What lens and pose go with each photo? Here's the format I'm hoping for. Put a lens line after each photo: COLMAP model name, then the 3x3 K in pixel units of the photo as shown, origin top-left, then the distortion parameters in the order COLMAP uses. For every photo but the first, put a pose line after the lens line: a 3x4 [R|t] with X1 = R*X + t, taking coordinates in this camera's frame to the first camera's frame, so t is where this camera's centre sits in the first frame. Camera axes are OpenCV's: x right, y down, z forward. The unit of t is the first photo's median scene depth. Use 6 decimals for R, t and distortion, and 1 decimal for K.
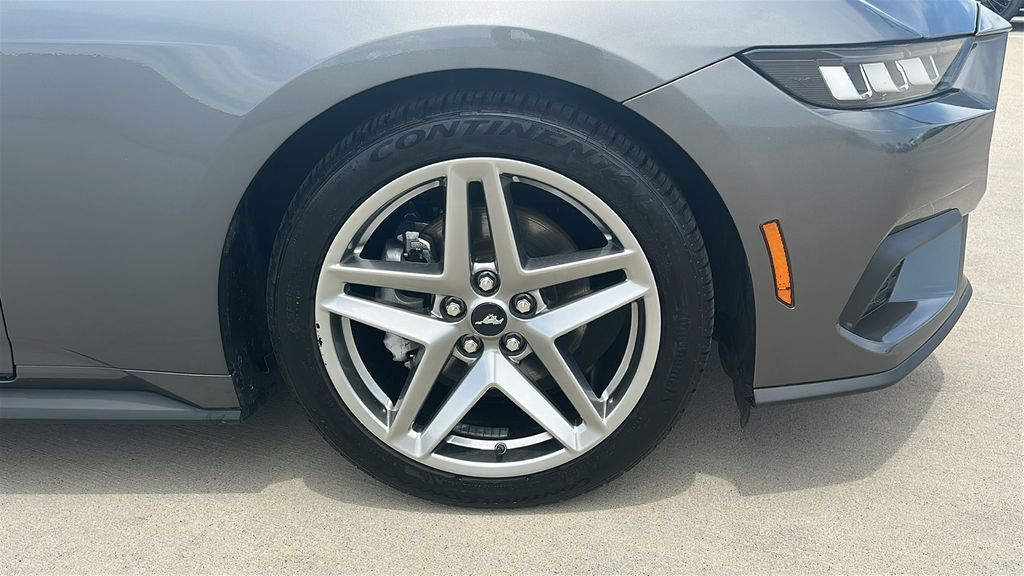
lens RADIAL K [[876.3, 0, 517.8], [0, 876.3, 288.2], [0, 0, 1]] dist [0.057236, -0.104021]
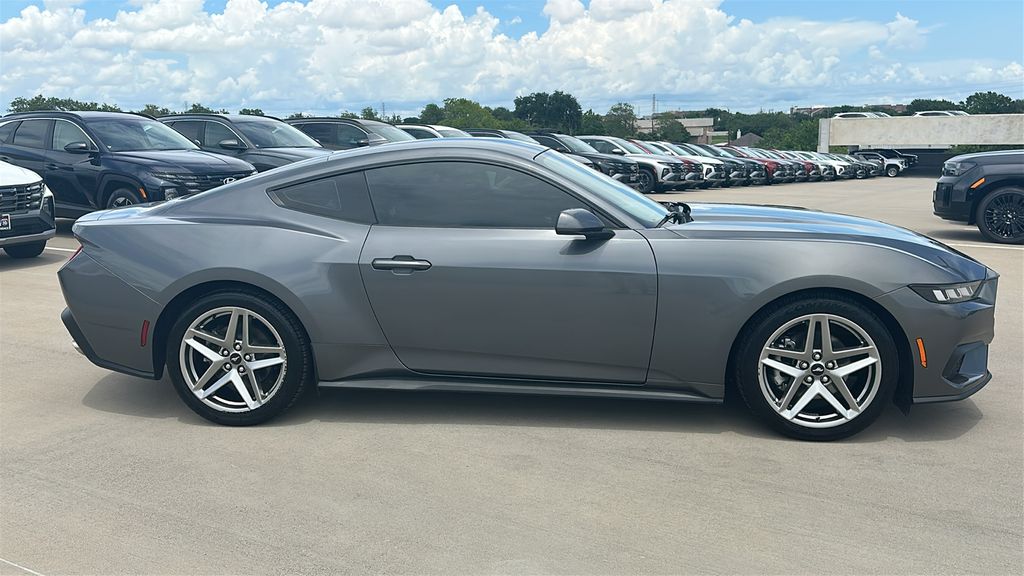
lens RADIAL K [[876.3, 0, 510.9], [0, 876.3, 265.9], [0, 0, 1]] dist [0.057236, -0.104021]
pose [[0.997493, 0.039018, -0.059042, -0.886283], [-0.050500, 0.976909, -0.207600, 0.357423], [0.049579, 0.210061, 0.976430, -1.967715]]
